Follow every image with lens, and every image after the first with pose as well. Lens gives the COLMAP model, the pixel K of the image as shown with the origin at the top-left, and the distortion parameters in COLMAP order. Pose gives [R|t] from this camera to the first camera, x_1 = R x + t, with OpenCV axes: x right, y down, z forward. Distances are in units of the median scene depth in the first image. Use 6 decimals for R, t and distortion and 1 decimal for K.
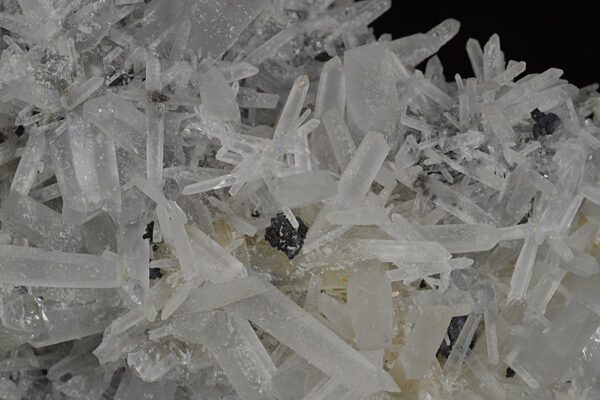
lens RADIAL K [[1674.1, 0, 301.2], [0, 1674.1, 199.7], [0, 0, 1]] dist [-0.079403, 0.000000]
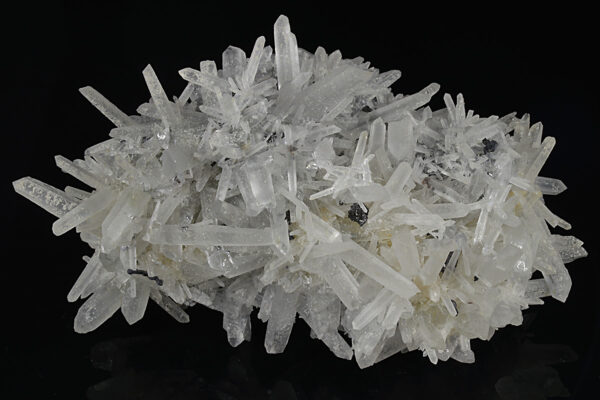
lens RADIAL K [[1674.1, 0, 299.3], [0, 1674.1, 200.1], [0, 0, 1]] dist [-0.079403, 0.000000]
pose [[0.997409, -0.046945, 0.054505, -0.179685], [0.040939, 0.993469, 0.106509, -0.201099], [-0.059149, -0.104002, 0.992817, -0.893708]]
